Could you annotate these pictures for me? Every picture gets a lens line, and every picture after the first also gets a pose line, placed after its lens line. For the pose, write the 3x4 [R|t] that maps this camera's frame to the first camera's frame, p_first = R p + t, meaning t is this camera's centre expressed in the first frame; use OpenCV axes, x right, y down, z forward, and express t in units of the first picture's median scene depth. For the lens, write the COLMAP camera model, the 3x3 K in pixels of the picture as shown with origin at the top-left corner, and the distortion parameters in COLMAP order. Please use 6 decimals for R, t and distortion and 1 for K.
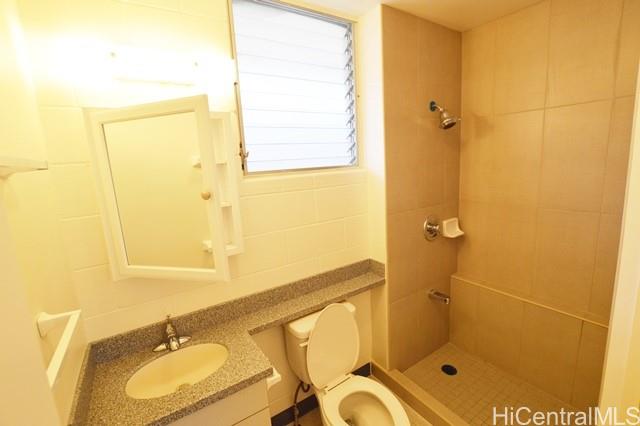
lens RADIAL K [[284.0, 0, 325.2], [0, 284.0, 209.9], [0, 0, 1]] dist [-0.027257, 0.000786]
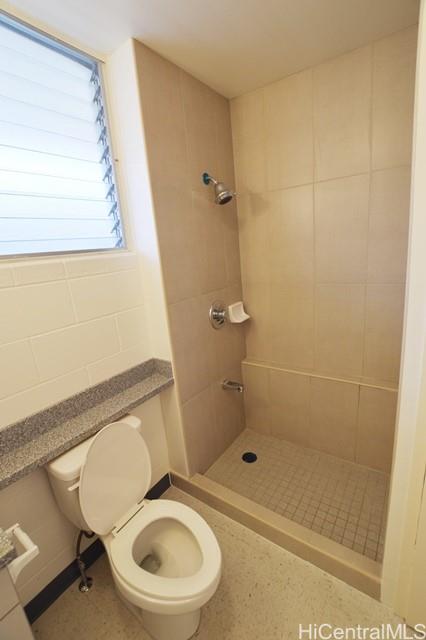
lens RADIAL K [[284.0, 0, 211.4], [0, 284.0, 319.8], [0, 0, 1]] dist [-0.027257, 0.000786]
pose [[0.937092, -0.113893, 0.329980, 0.056627], [0.097426, 0.993047, 0.066076, 0.019100], [-0.335211, -0.029771, 0.941672, 0.153297]]
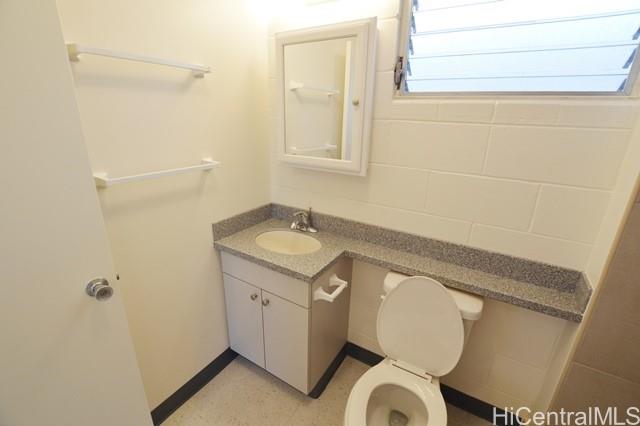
lens RADIAL K [[284.0, 0, 317.2], [0, 284.0, 210.9], [0, 0, 1]] dist [-0.027257, 0.000786]
pose [[0.408338, 0.353908, -0.841433, 0.383911], [-0.193592, 0.934391, 0.299058, -0.000325], [0.892066, 0.040778, 0.450061, 0.319642]]
